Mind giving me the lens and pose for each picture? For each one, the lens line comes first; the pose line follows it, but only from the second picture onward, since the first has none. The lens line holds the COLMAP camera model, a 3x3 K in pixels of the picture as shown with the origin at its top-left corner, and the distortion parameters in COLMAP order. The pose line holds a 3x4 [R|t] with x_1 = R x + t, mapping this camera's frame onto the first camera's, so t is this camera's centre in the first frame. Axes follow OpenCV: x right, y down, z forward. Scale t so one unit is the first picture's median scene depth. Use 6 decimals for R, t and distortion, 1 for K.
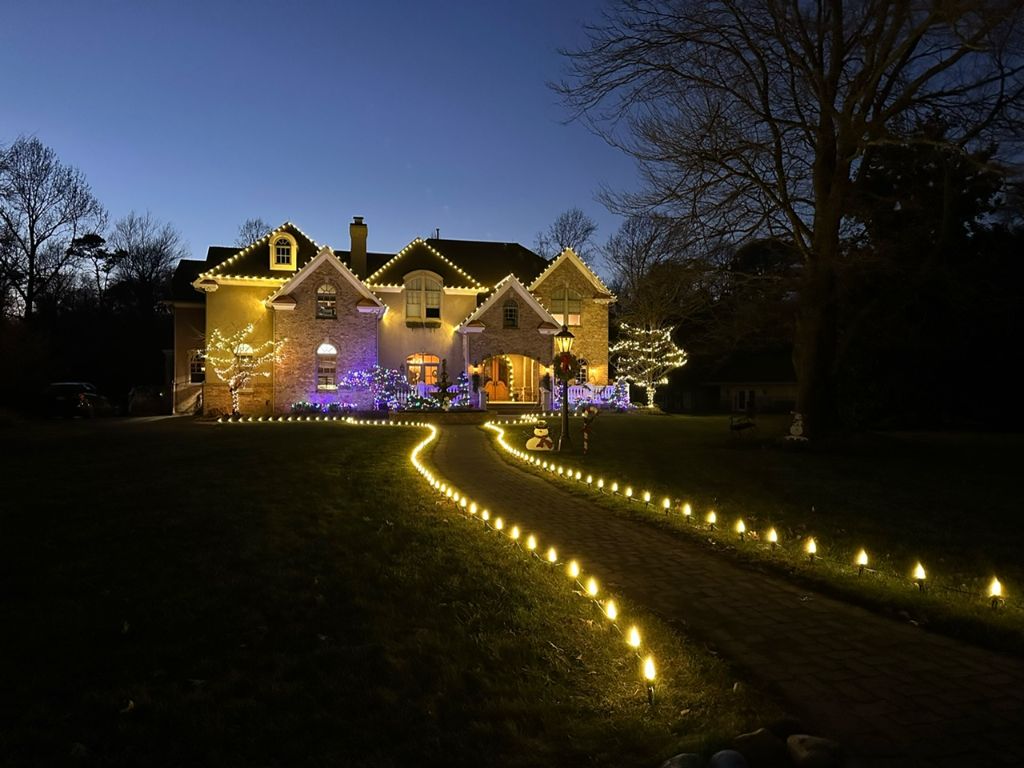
lens RADIAL K [[700.5, 0, 512.0], [0, 700.5, 384.0], [0, 0, 1]] dist [0.177610, -0.000269]
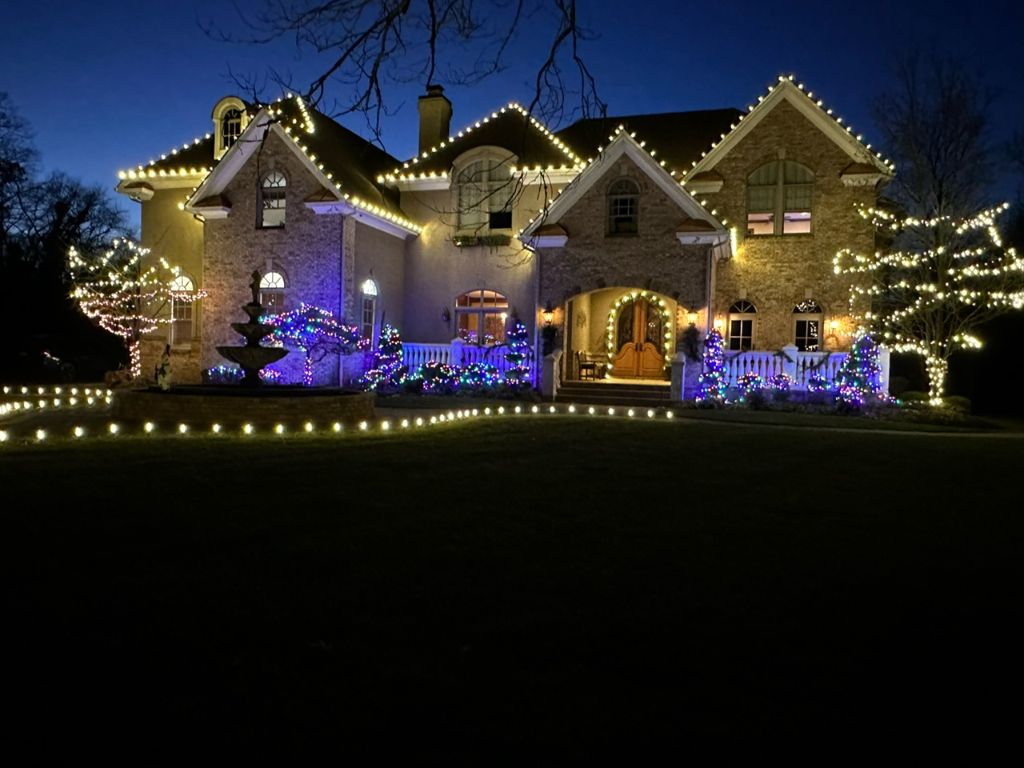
lens RADIAL K [[706.2, 0, 512.0], [0, 706.2, 384.0], [0, 0, 1]] dist [0.003122, -0.001698]
pose [[0.862666, 0.037438, -0.504387, 0.191827], [-0.021507, 0.999070, 0.037371, 0.010532], [0.505317, -0.021391, 0.862669, 0.511911]]
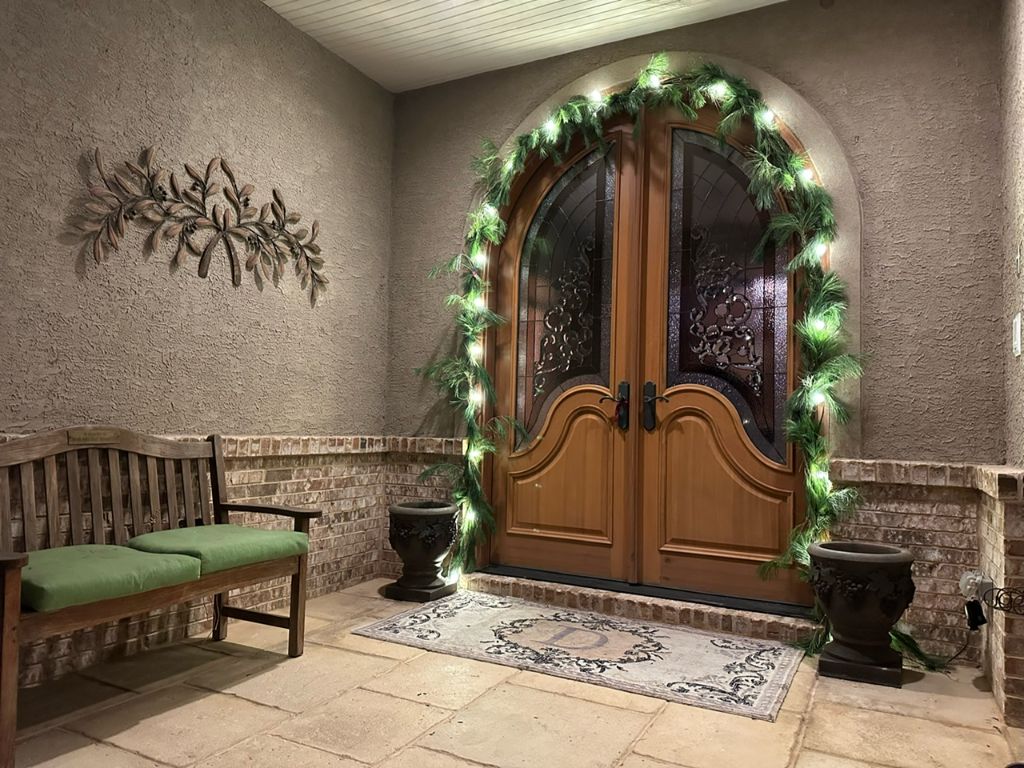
lens RADIAL K [[706.2, 0, 512.0], [0, 706.2, 384.0], [0, 0, 1]] dist [0.003122, -0.001698]
pose [[0.755554, -0.016316, -0.654883, 0.027392], [-0.024668, 0.998272, -0.053331, 0.001677], [0.654622, 0.056449, 0.753846, 1.014407]]
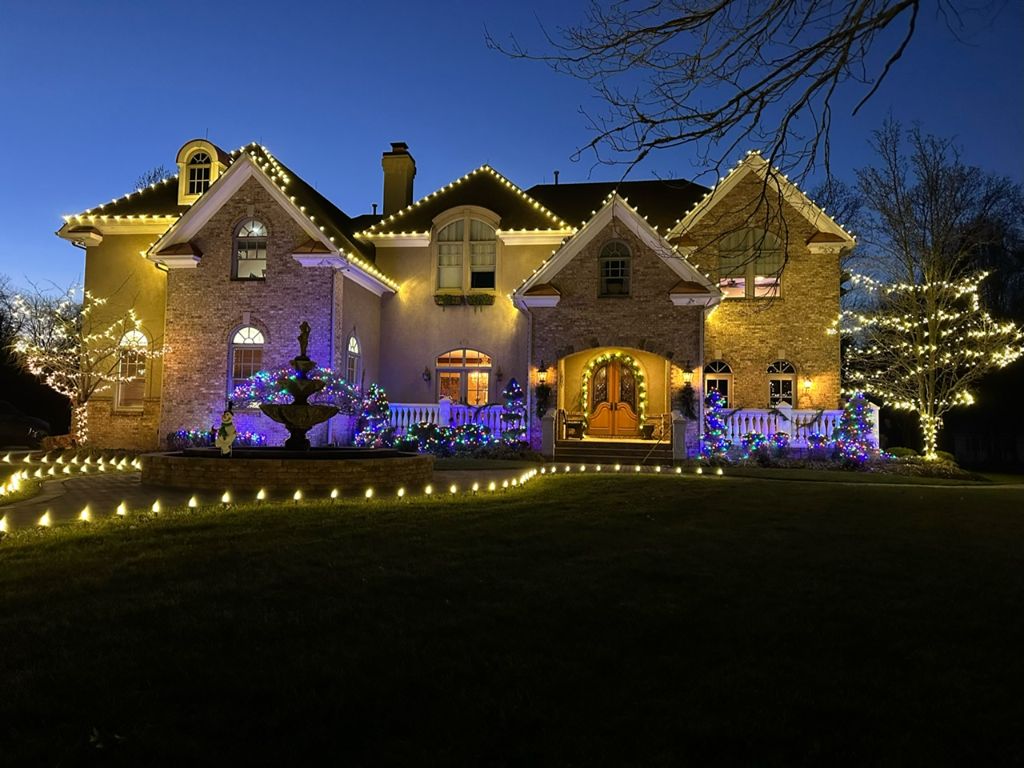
lens RADIAL K [[699.7, 0, 512.0], [0, 699.7, 384.0], [0, 0, 1]] dist [0.159743, -0.250895]
pose [[0.931548, -0.007014, -0.363550, 0.116664], [-0.013731, 0.998422, -0.054449, 0.014198], [0.363358, 0.055714, 0.929982, 0.489080]]
